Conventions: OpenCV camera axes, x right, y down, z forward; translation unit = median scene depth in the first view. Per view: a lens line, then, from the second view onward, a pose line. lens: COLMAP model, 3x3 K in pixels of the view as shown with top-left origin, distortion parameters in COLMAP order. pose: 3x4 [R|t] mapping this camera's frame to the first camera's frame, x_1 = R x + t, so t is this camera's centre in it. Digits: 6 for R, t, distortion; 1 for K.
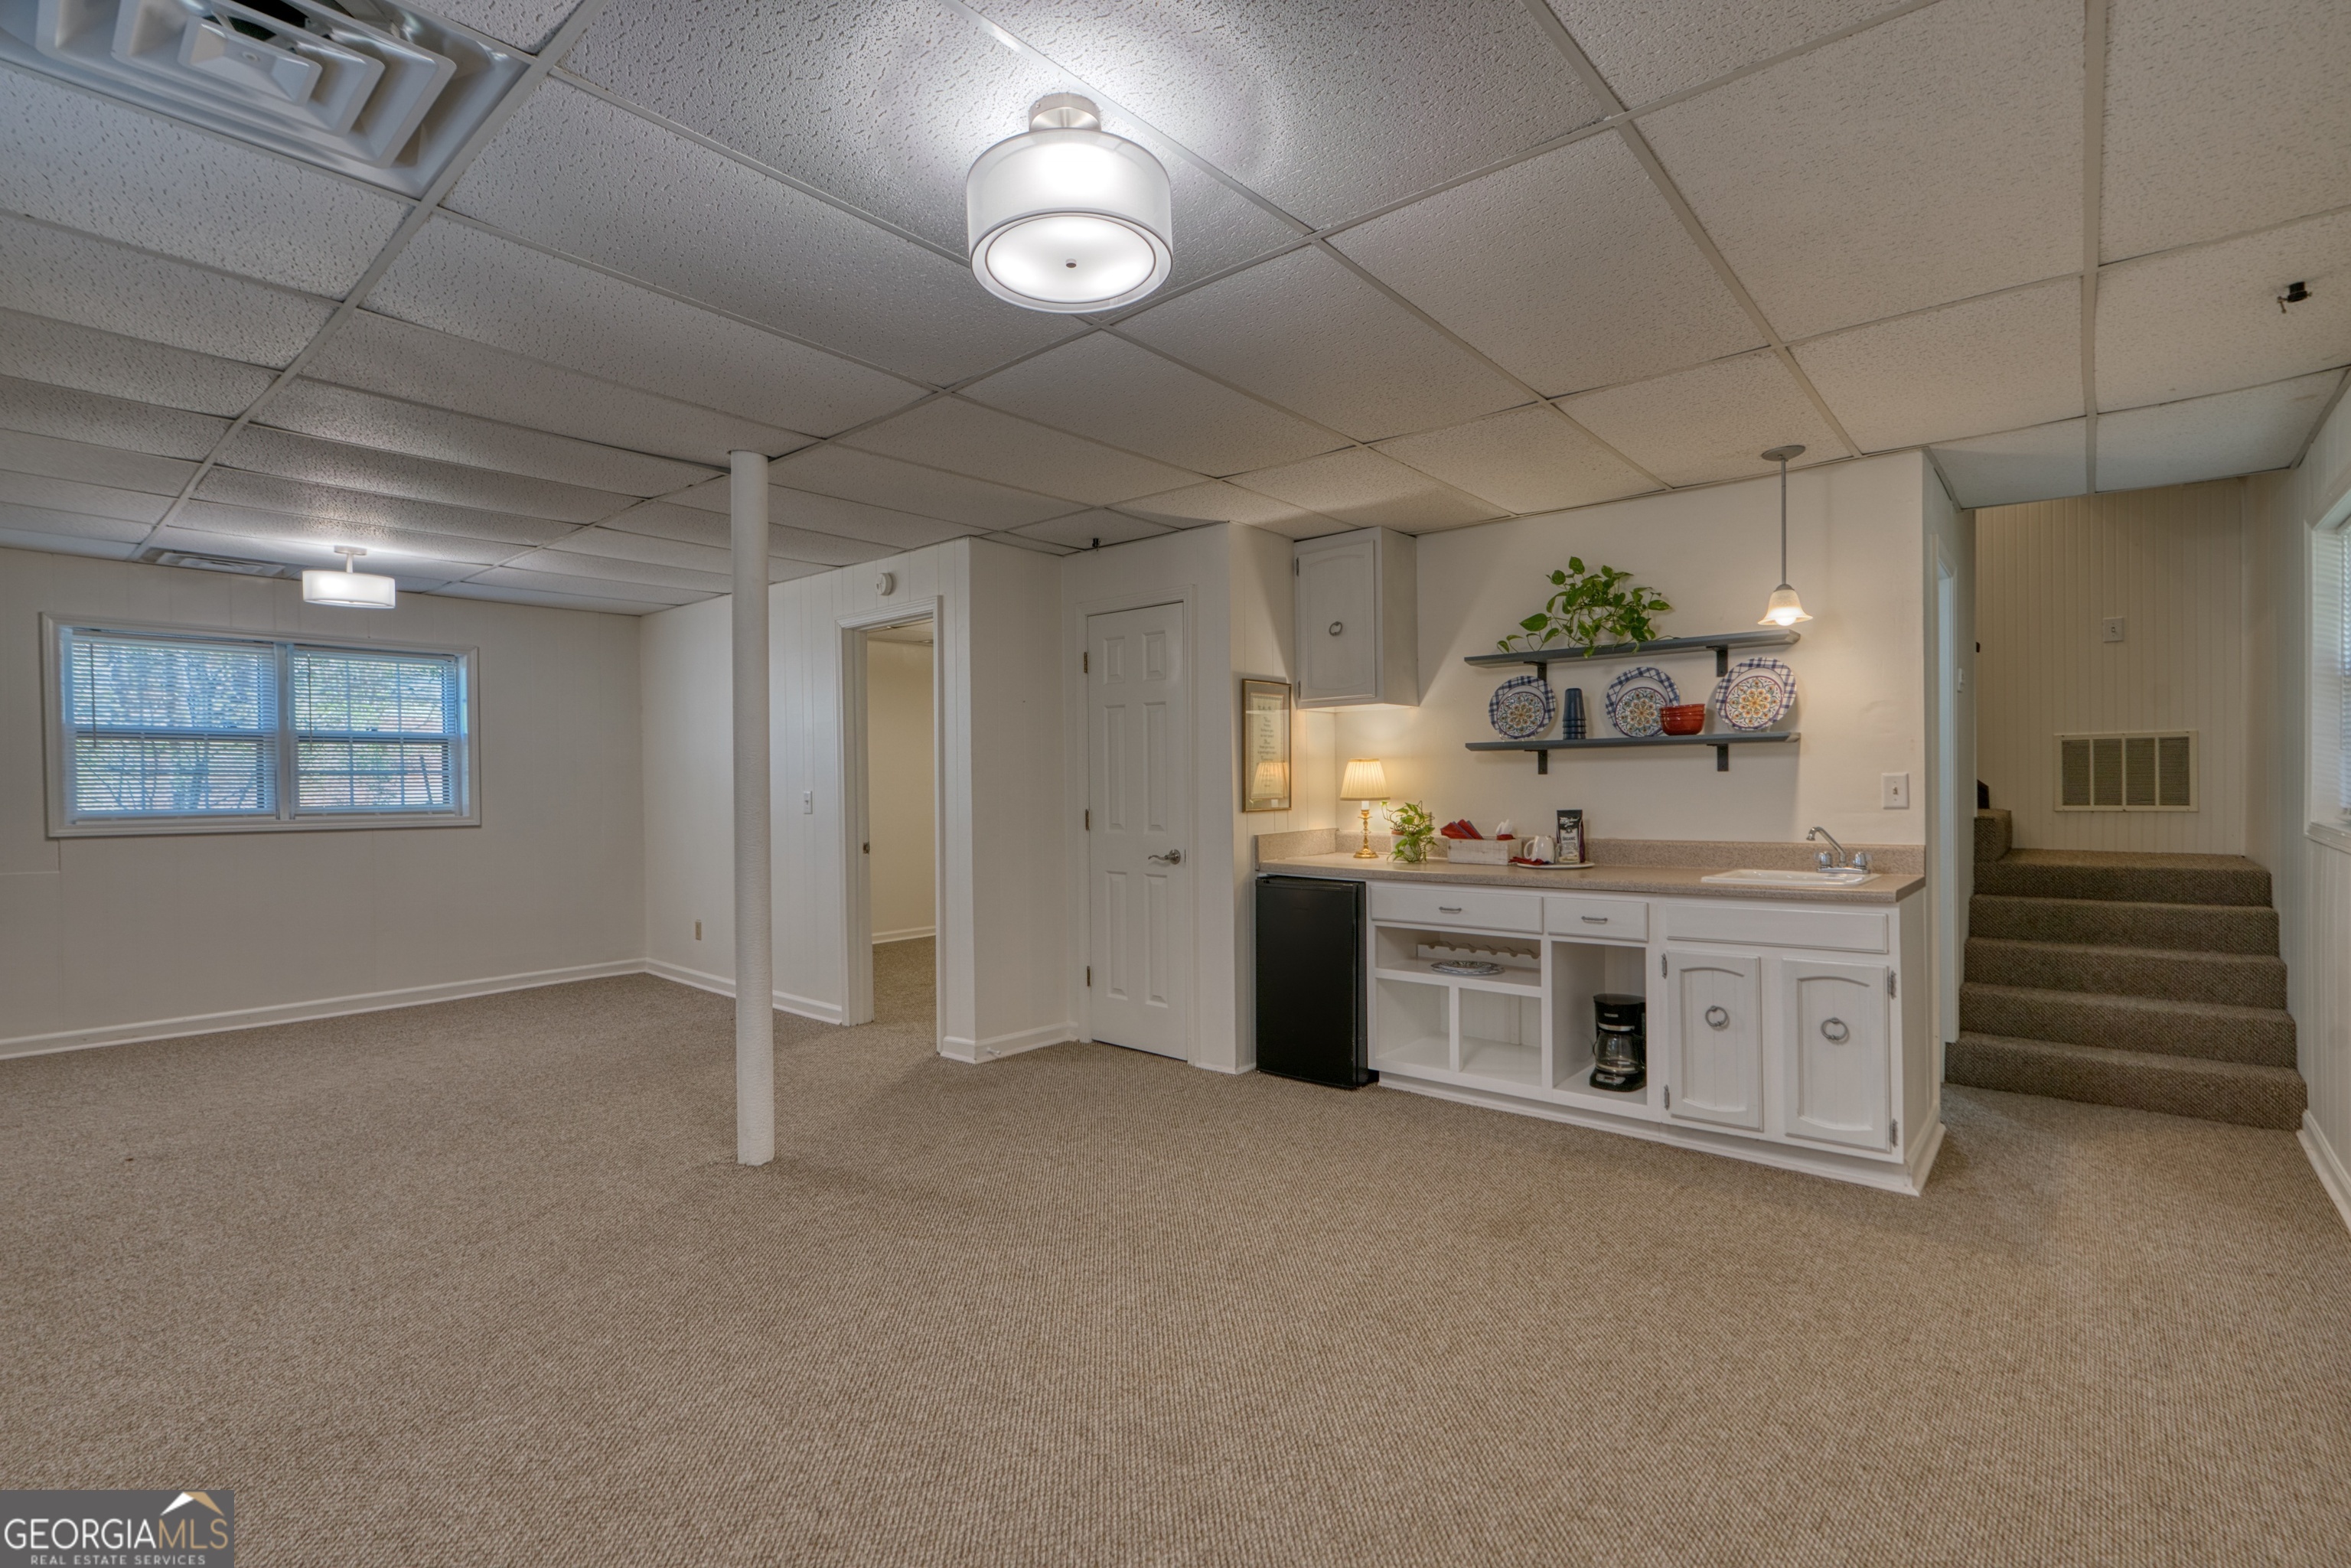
lens RADIAL K [[1079.6, 0, 1182.9], [0, 1079.6, 792.0], [0, 0, 1]] dist [-0.003740, 0.001839]
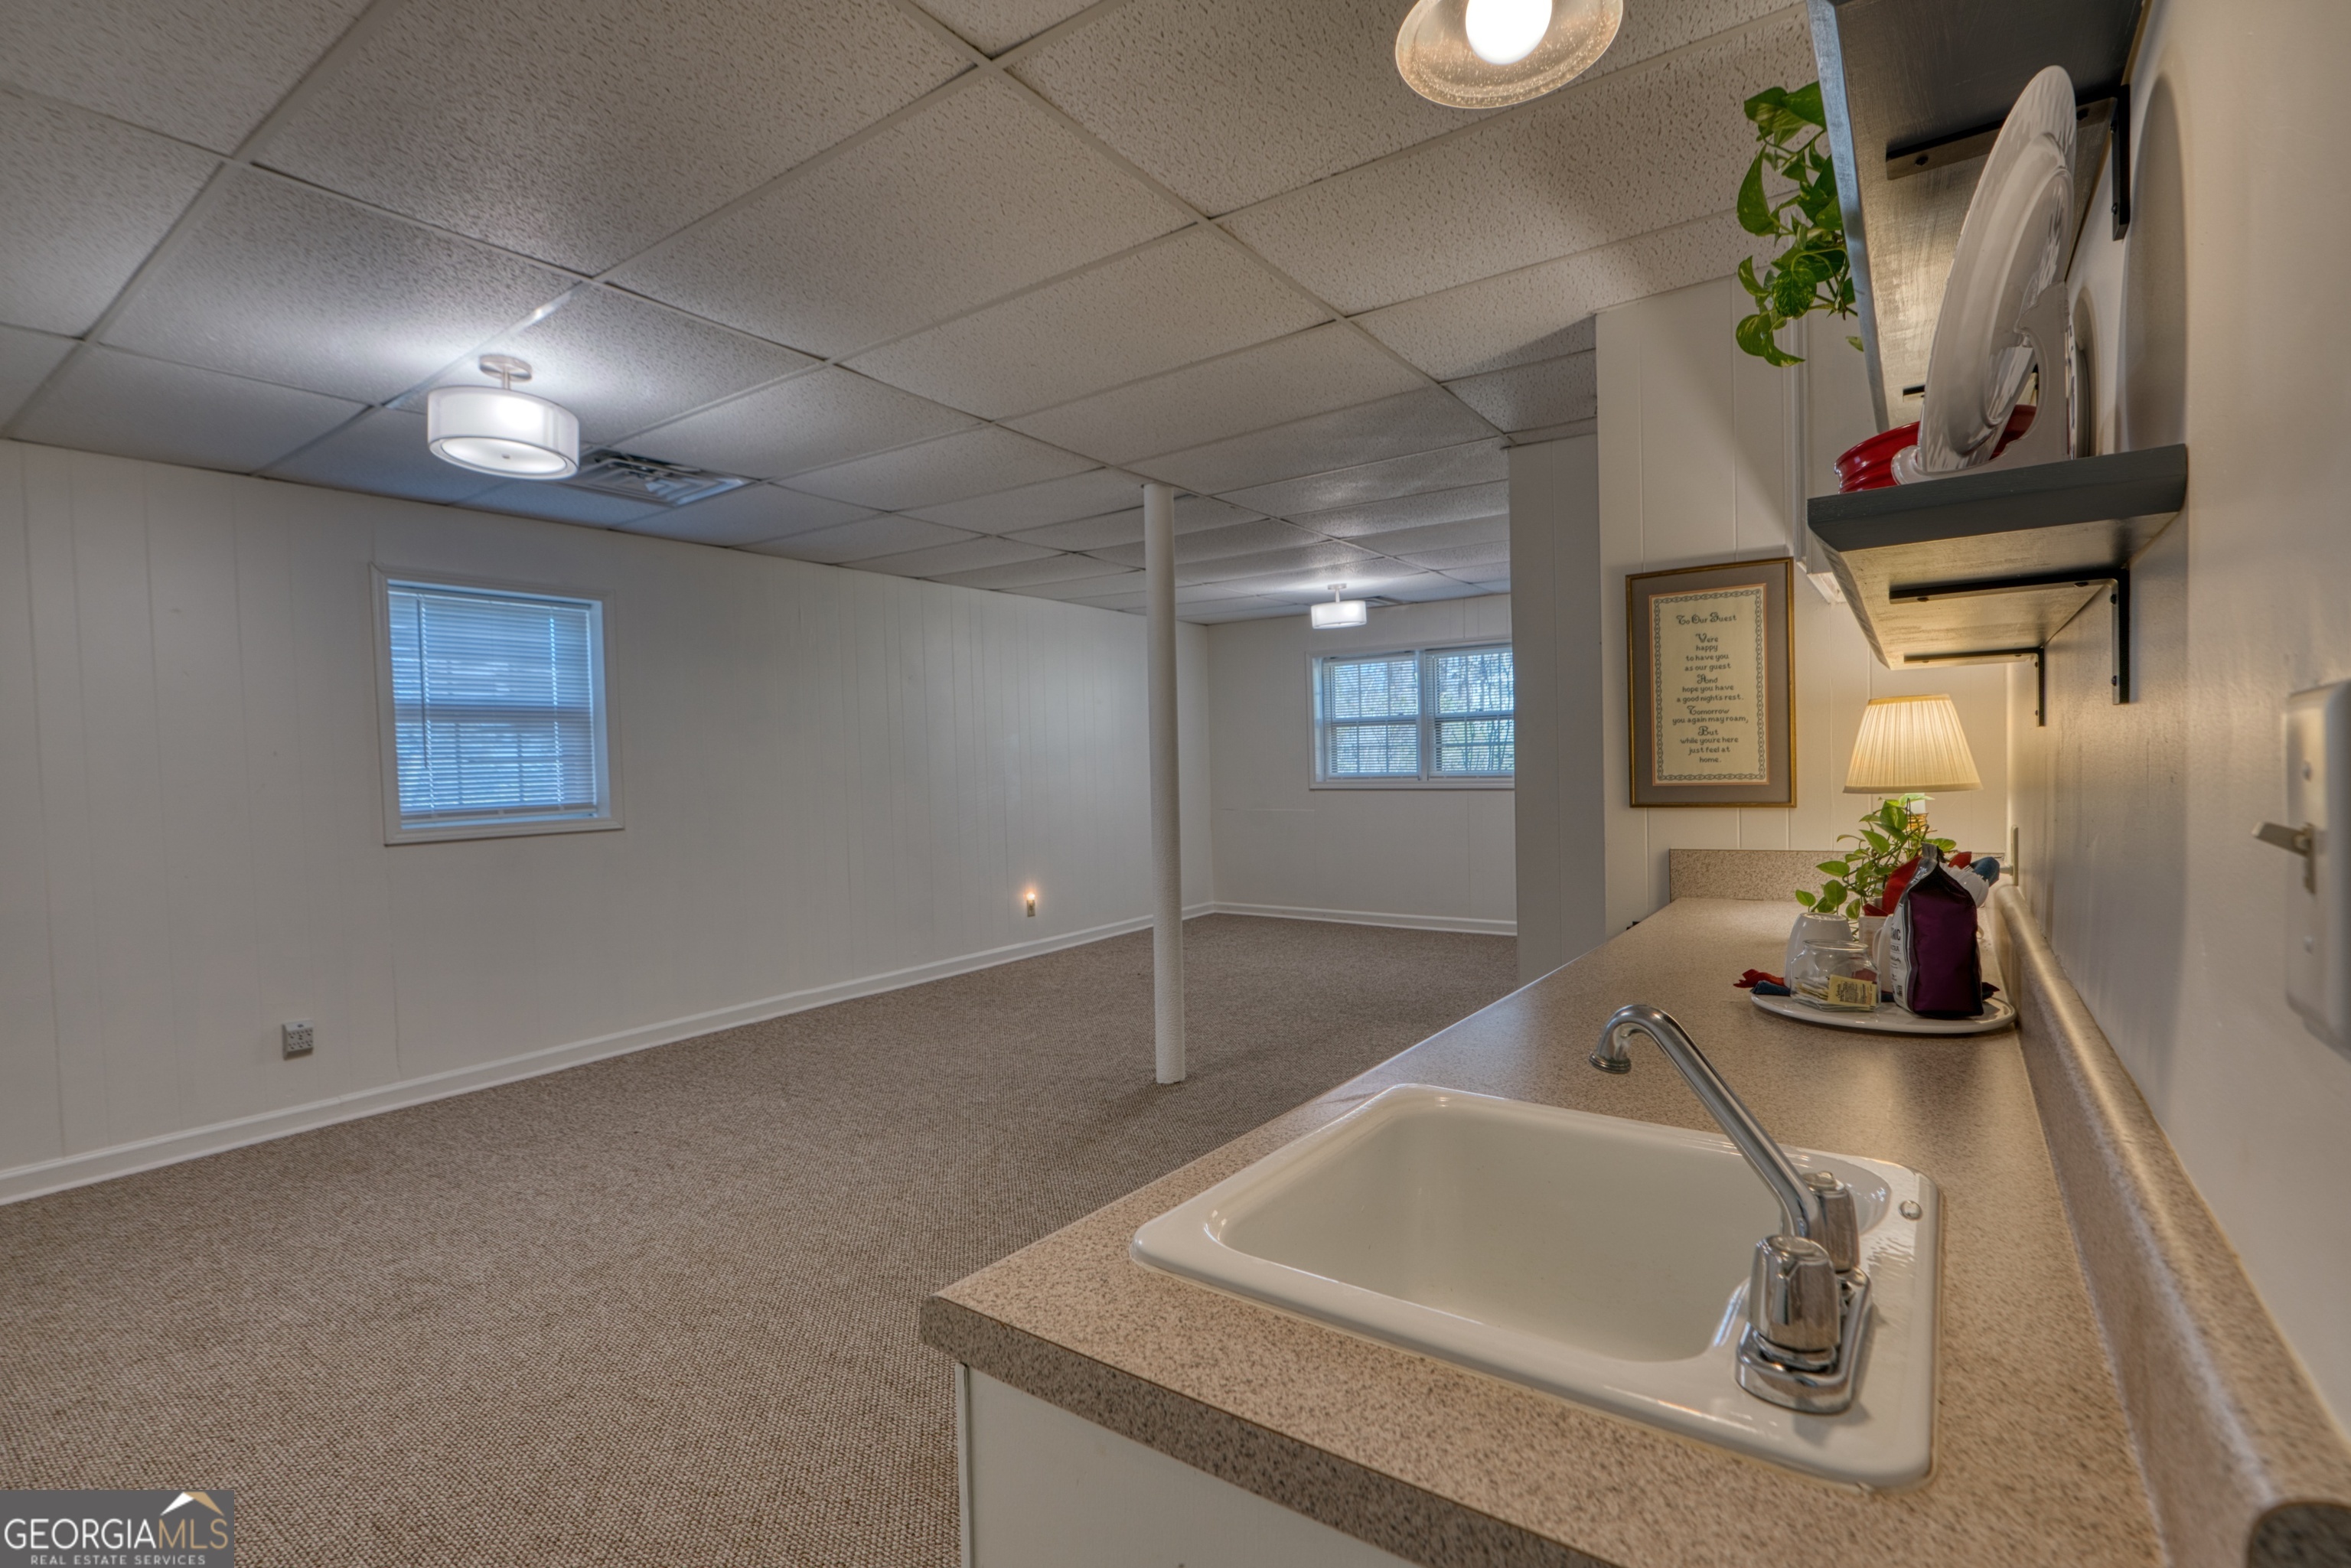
lens RADIAL K [[1079.6, 0, 1182.9], [0, 1079.6, 792.0], [0, 0, 1]] dist [-0.003740, 0.001839]
pose [[0.091635, 0.032588, -0.995259, 0.593288], [0.016163, 0.999284, 0.034208, -0.013009], [0.995662, -0.019221, 0.091042, 0.691564]]
